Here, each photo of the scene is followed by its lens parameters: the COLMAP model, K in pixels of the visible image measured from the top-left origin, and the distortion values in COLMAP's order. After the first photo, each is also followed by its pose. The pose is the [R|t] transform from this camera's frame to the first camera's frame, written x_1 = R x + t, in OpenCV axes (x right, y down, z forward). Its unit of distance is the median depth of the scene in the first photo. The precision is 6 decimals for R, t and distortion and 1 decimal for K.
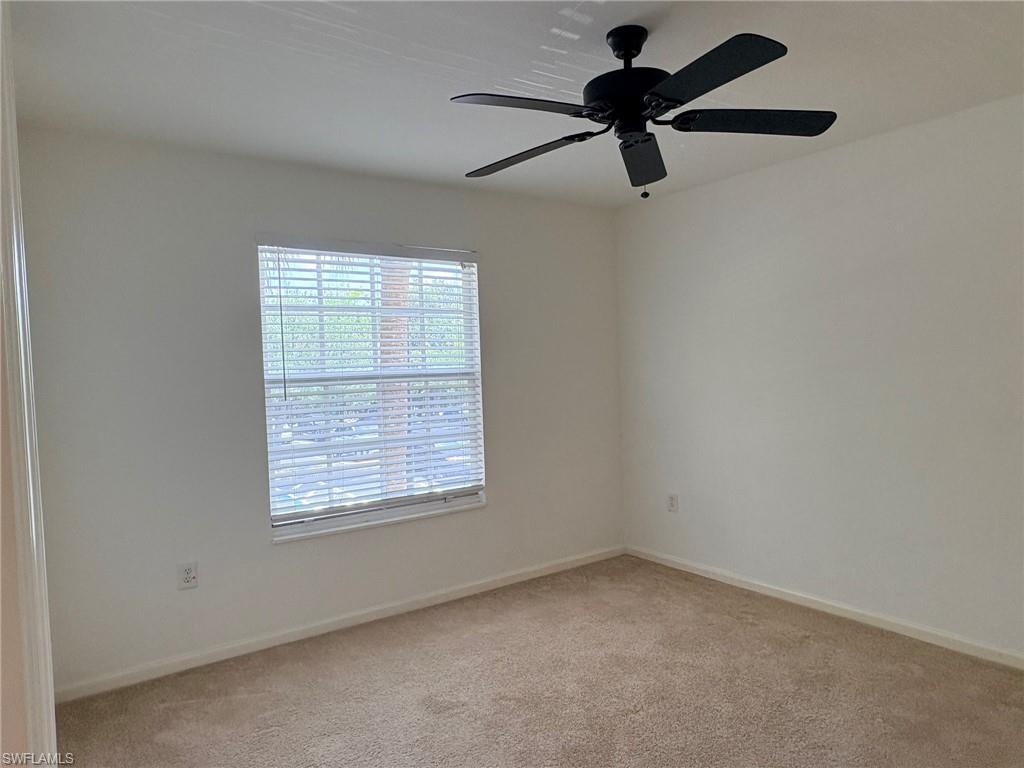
lens RADIAL K [[638.7, 0, 512.1], [0, 638.7, 387.0], [0, 0, 1]] dist [-0.040642, 0.000852]
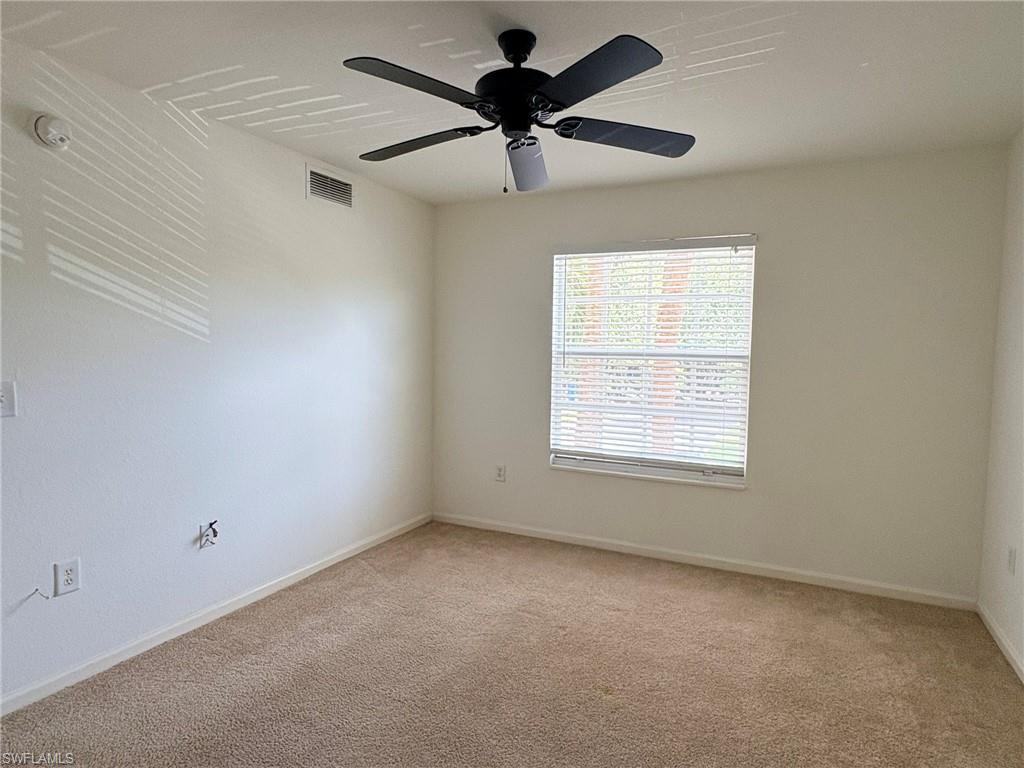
lens RADIAL K [[555.6, 0, 514.0], [0, 555.6, 384.2], [0, 0, 1]] dist [-0.000017, -0.001886]
pose [[0.509488, 0.099962, -0.854652, 0.600061], [-0.061593, 0.994918, 0.079649, -0.030590], [0.858270, 0.012060, 0.513056, 0.282119]]
